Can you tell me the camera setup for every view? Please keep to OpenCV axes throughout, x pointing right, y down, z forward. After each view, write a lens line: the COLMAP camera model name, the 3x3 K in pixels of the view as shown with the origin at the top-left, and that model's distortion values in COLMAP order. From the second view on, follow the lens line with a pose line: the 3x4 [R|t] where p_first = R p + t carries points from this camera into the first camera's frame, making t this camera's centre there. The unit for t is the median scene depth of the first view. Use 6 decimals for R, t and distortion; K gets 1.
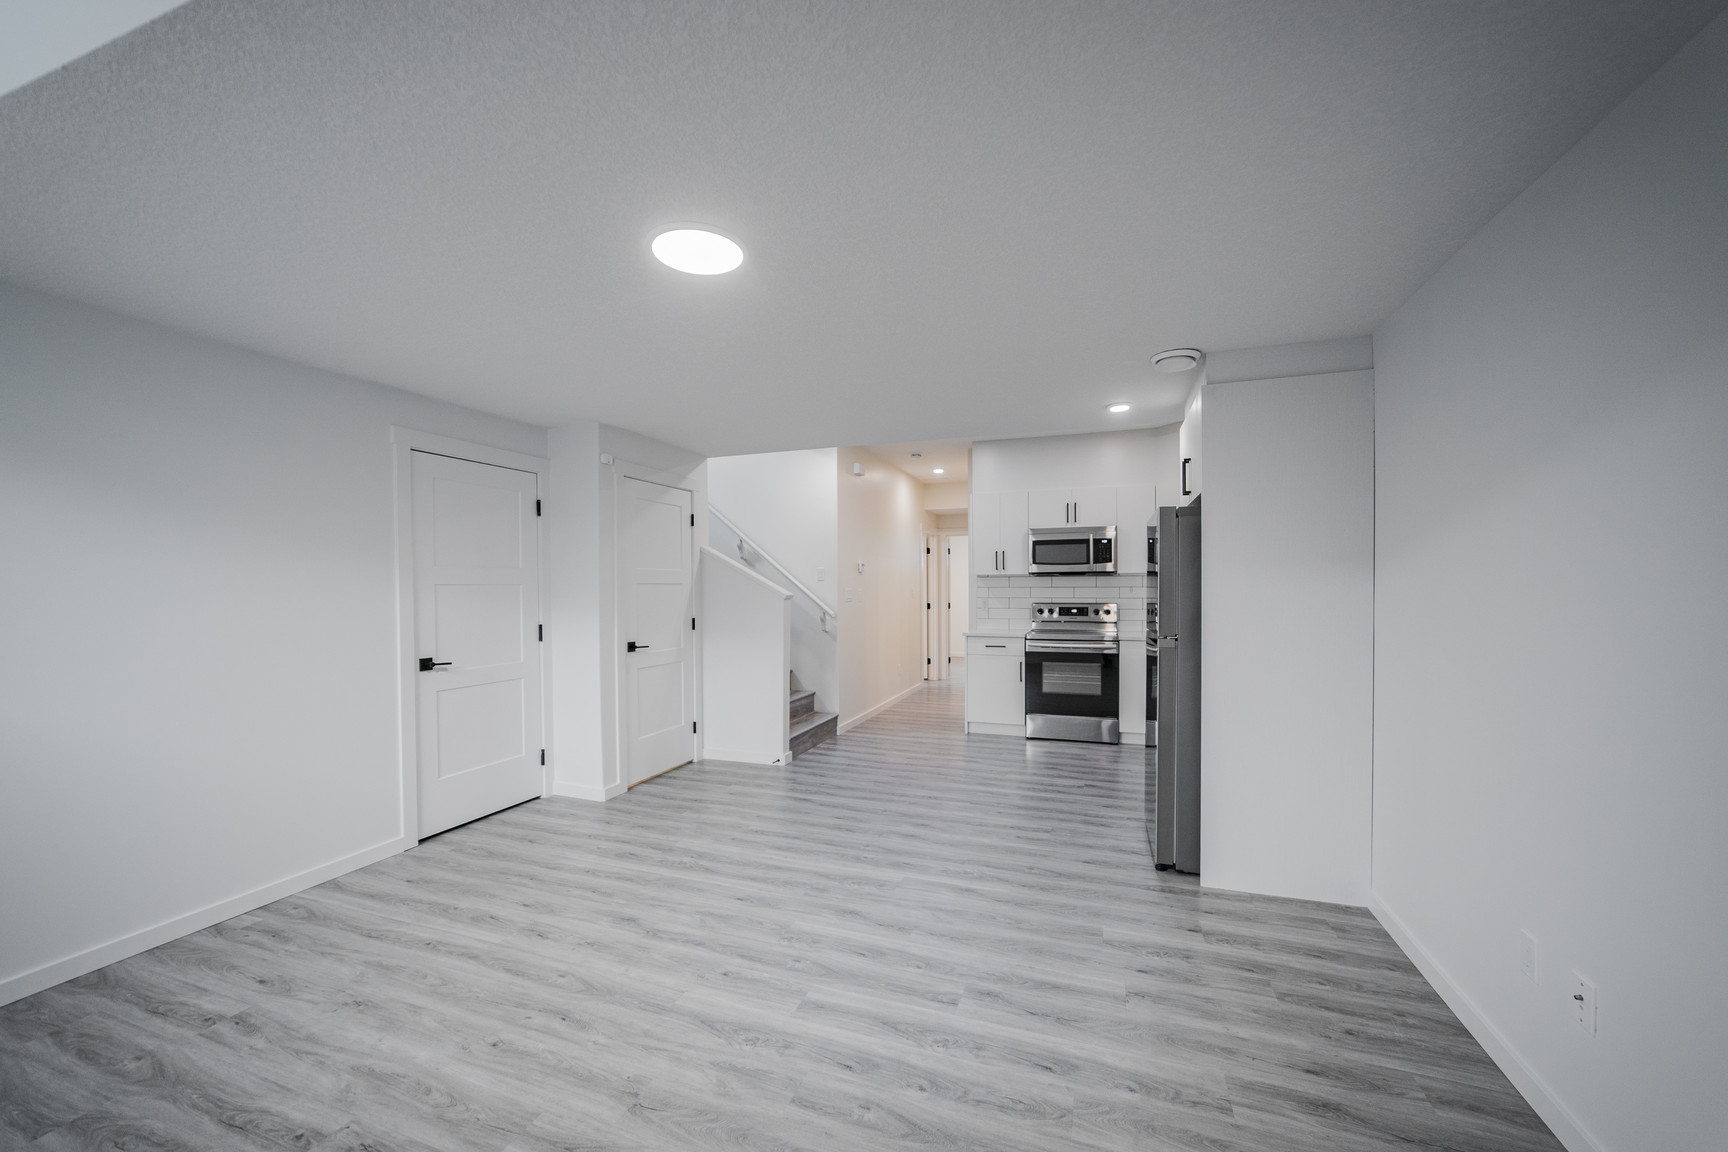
lens RADIAL K [[671.0, 0, 855.2], [0, 671.0, 584.6], [0, 0, 1]] dist [-0.010408, 0.004096]
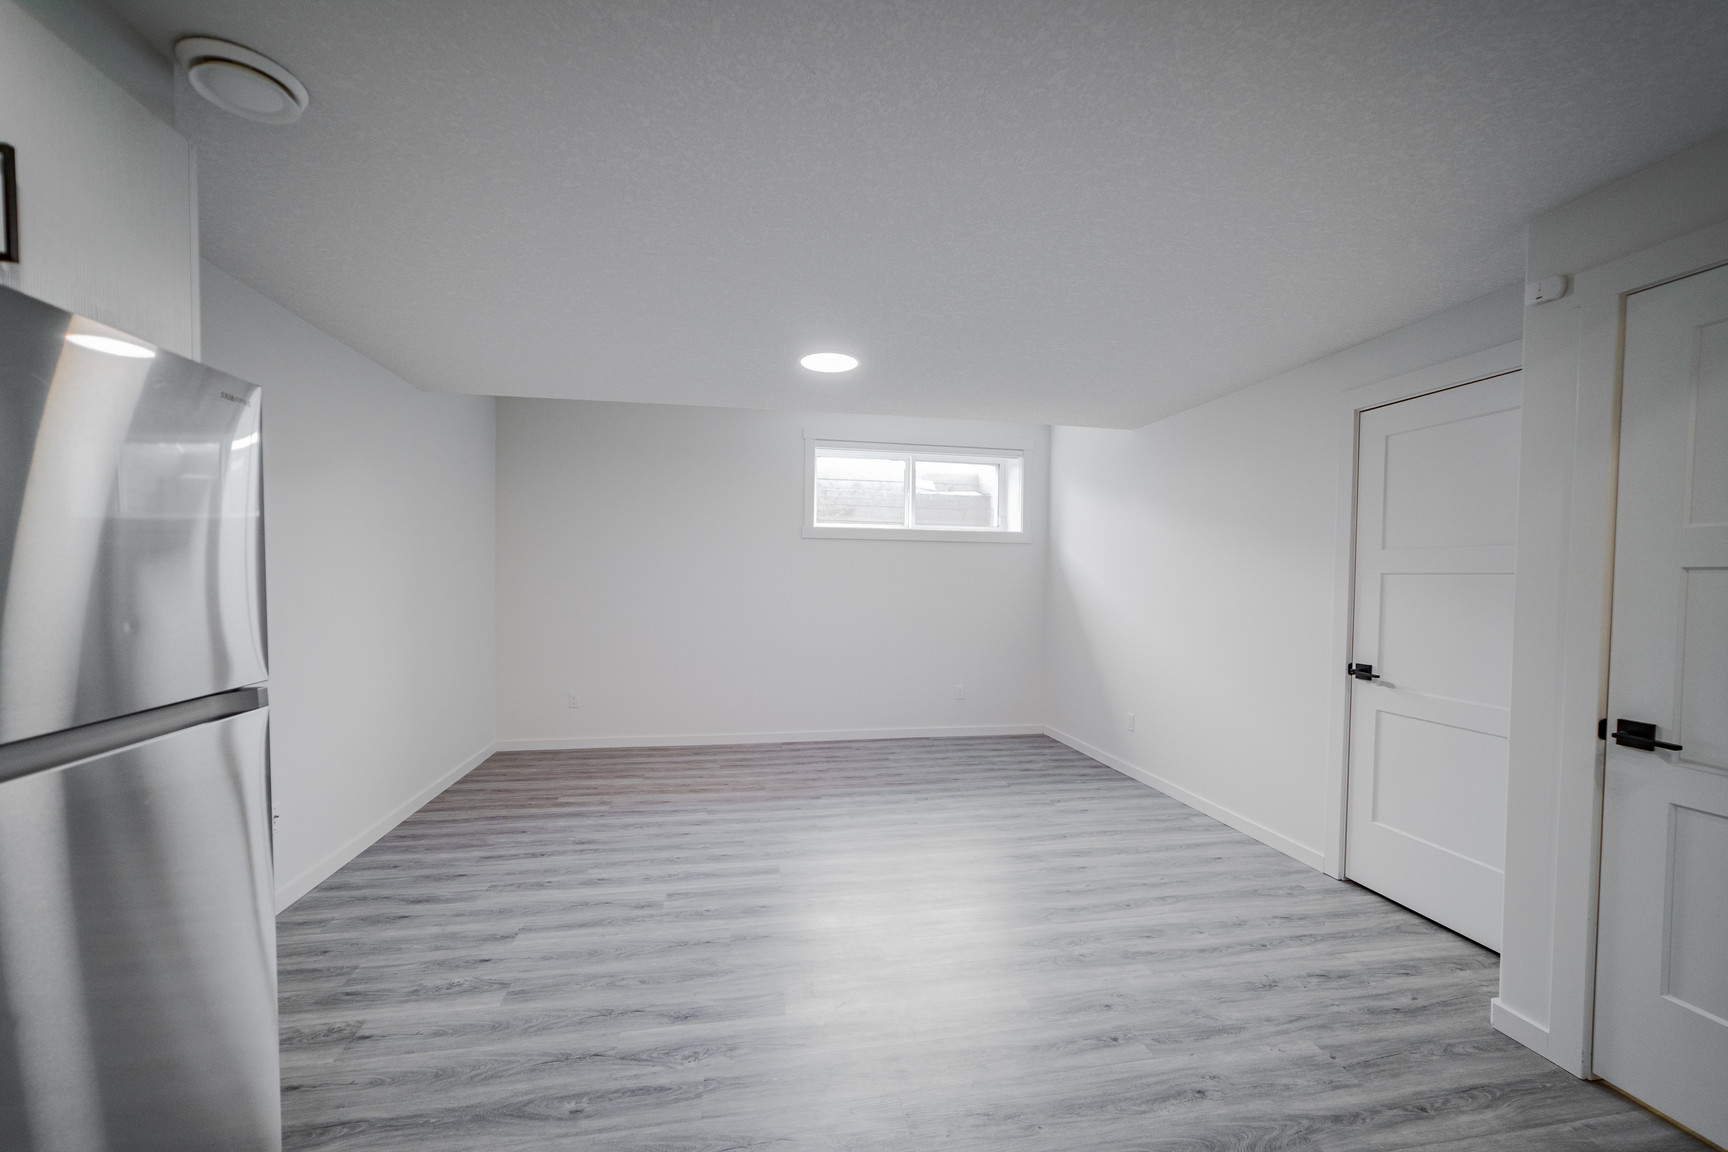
lens RADIAL K [[671.0, 0, 859.3], [0, 671.0, 575.8], [0, 0, 1]] dist [-0.010408, 0.004096]
pose [[-0.855650, -0.003841, -0.517540, 0.303412], [-0.003270, 0.999993, -0.002015, 0.006768], [0.517544, -0.000032, -0.855656, 1.376718]]
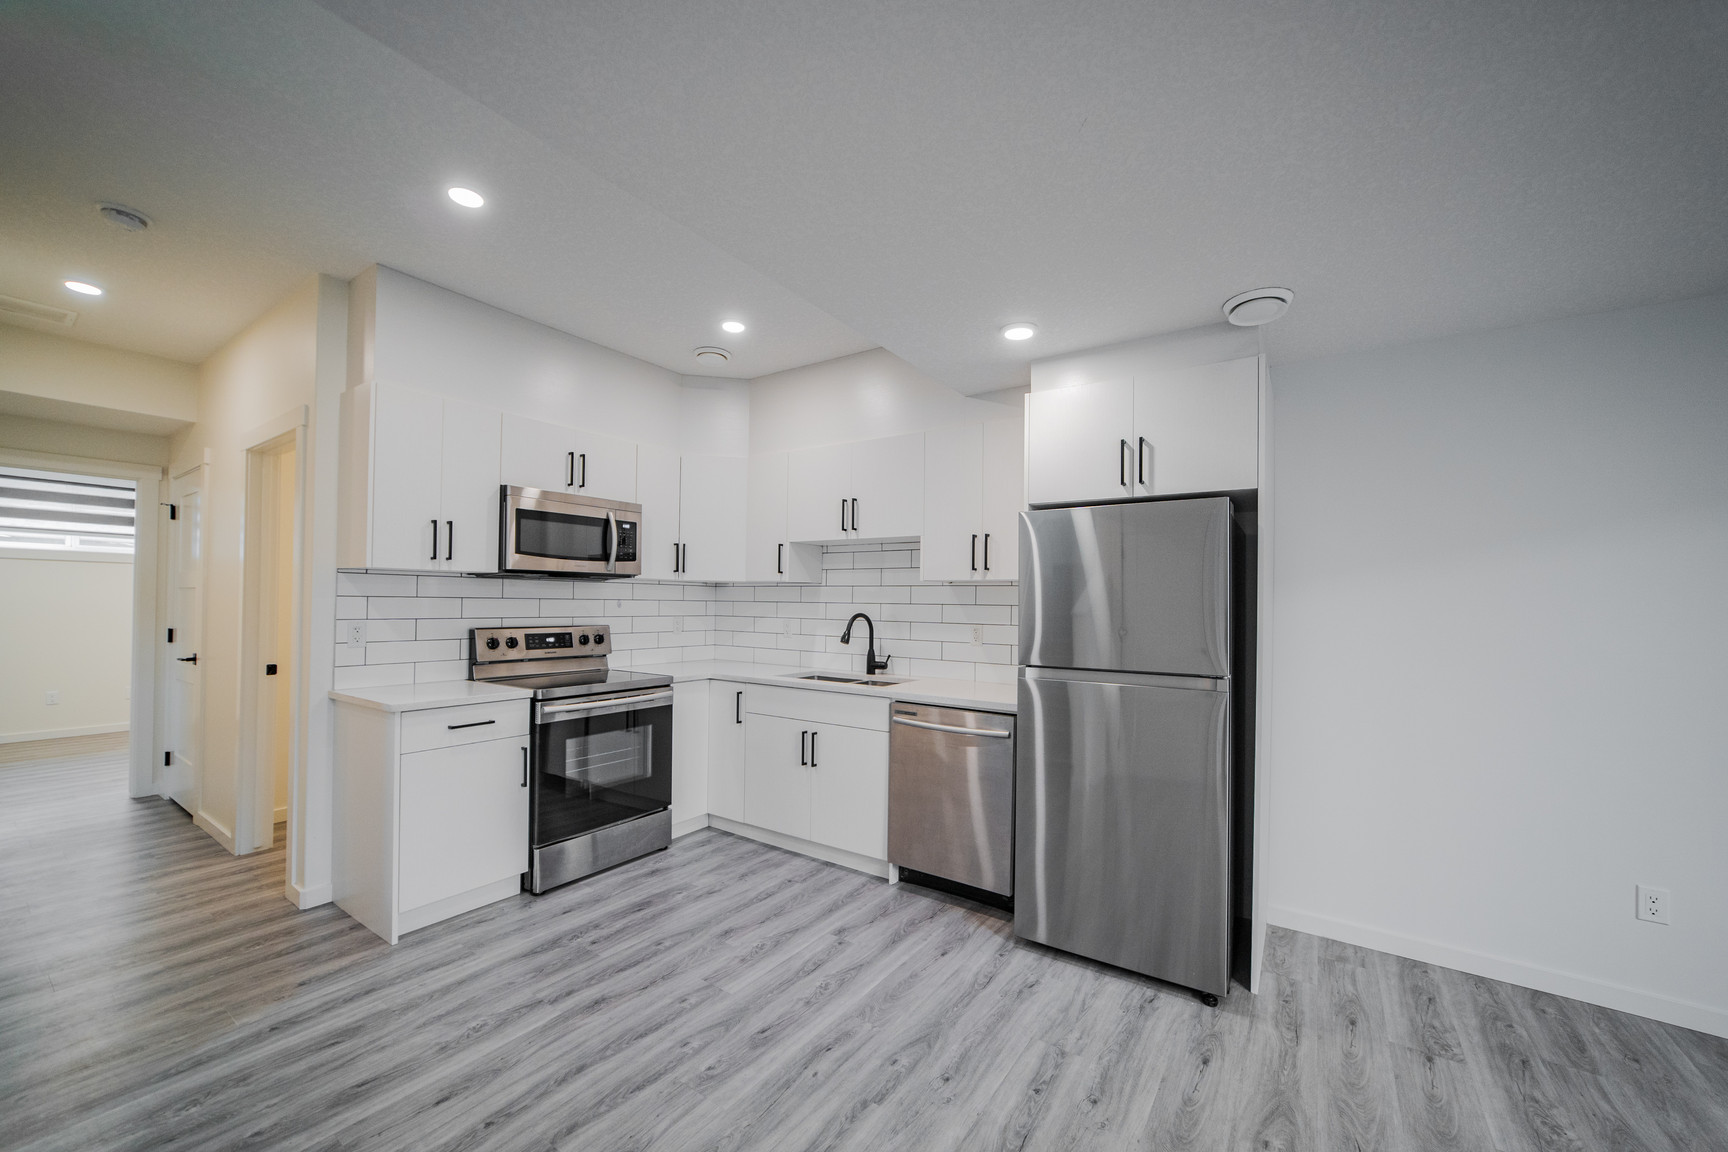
lens RADIAL K [[671.0, 0, 854.5], [0, 671.0, 593.4], [0, 0, 1]] dist [-0.010408, 0.004096]
pose [[0.244059, 0.021765, 0.969516, -0.293895], [-0.019006, 0.999663, -0.017657, 0.007429], [-0.969574, -0.014118, 0.244391, 1.052471]]
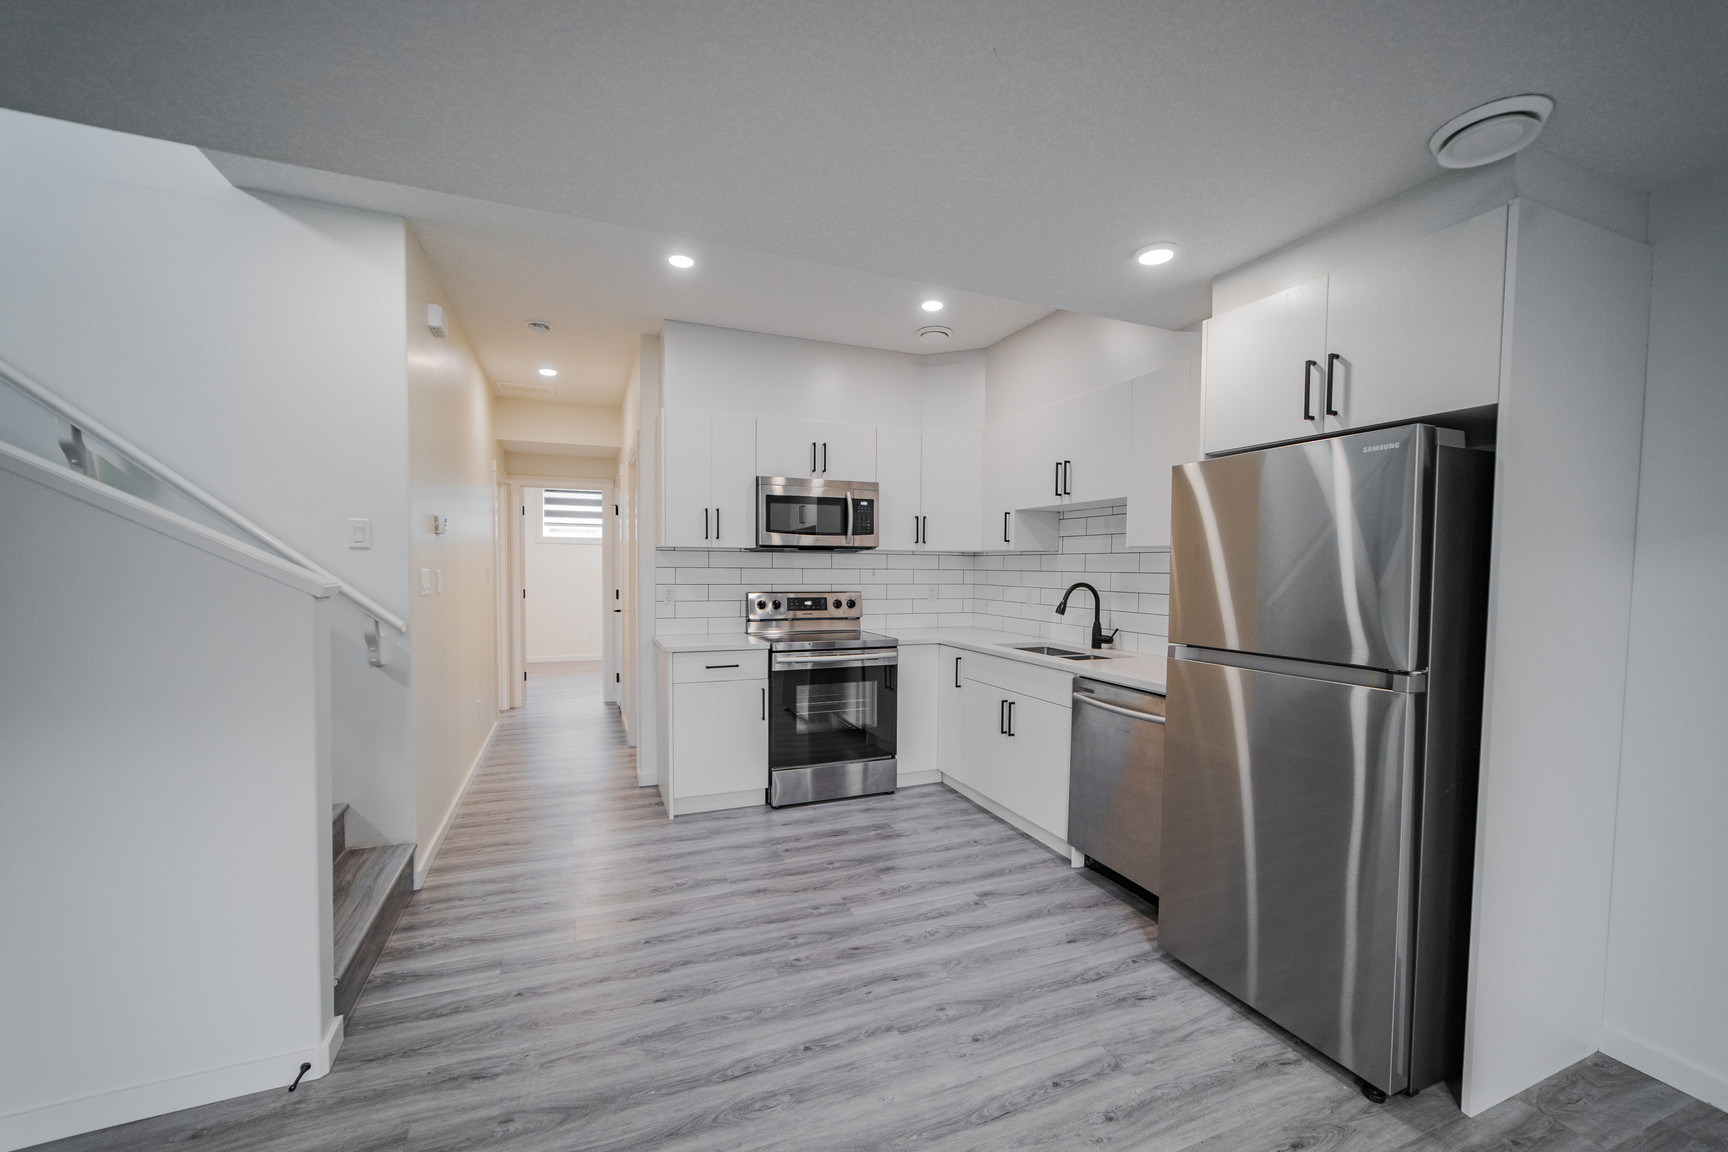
lens RADIAL K [[688.4, 0, 855.7], [0, 688.4, 589.3], [0, 0, 1]] dist [-0.003631, 0.001014]
pose [[0.736141, -0.010303, 0.676750, -0.198872], [-0.016176, 0.999331, 0.032811, 0.001668], [-0.676635, -0.035101, 0.735481, 0.779994]]
